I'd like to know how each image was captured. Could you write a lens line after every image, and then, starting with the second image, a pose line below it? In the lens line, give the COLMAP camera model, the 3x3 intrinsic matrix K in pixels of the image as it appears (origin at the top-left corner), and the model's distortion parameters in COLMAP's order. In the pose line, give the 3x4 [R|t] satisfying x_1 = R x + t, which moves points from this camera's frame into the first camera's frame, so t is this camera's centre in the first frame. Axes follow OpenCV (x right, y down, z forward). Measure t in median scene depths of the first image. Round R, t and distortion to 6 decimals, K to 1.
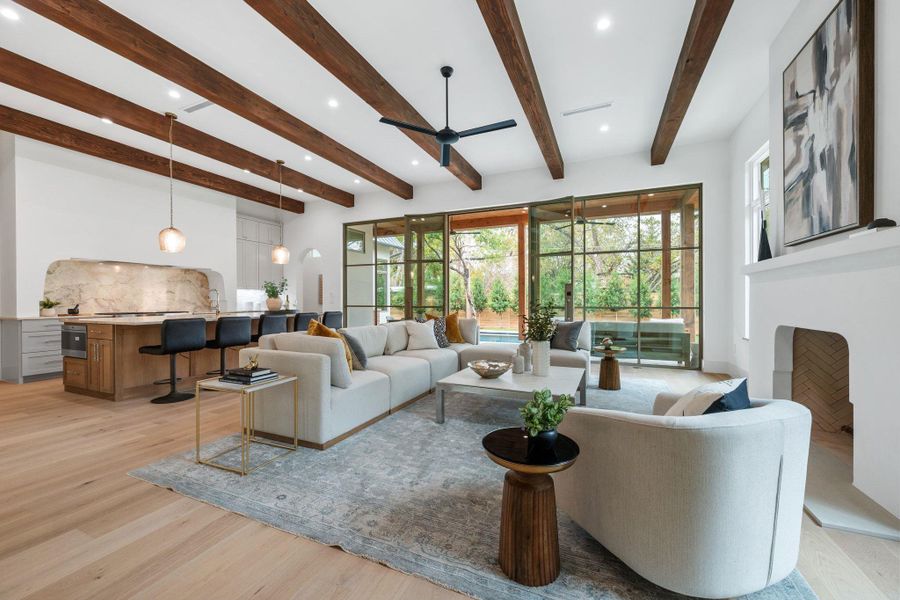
lens RADIAL K [[358.4, 0, 447.9], [0, 358.4, 299.5], [0, 0, 1]] dist [0.000329, 0.000723]
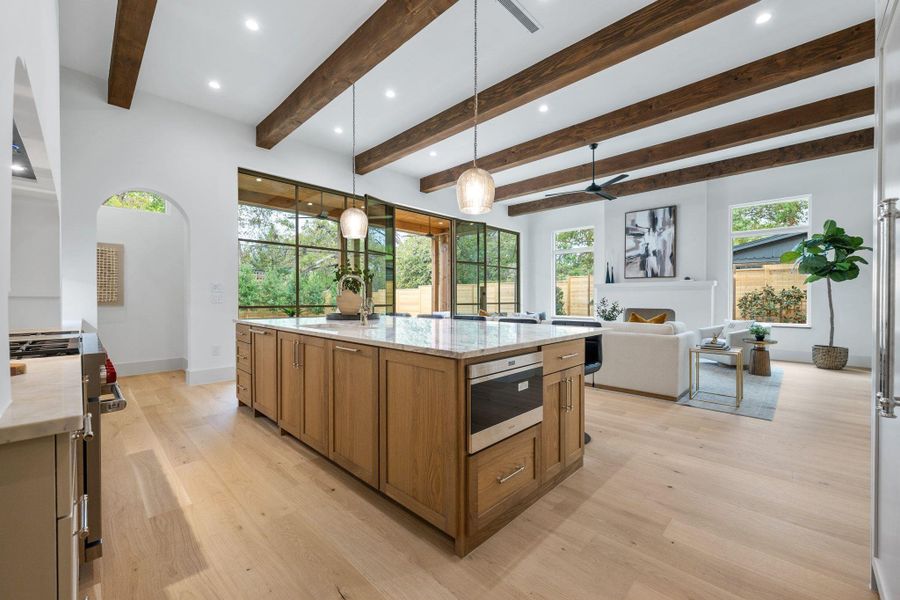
lens RADIAL K [[358.4, 0, 456.6], [0, 358.4, 300.4], [0, 0, 1]] dist [0.000329, 0.000723]
pose [[0.343610, -0.002710, 0.939109, -1.271588], [-0.003965, 0.999983, 0.004337, 0.004494], [-0.939104, -0.005214, 0.343593, 0.807330]]
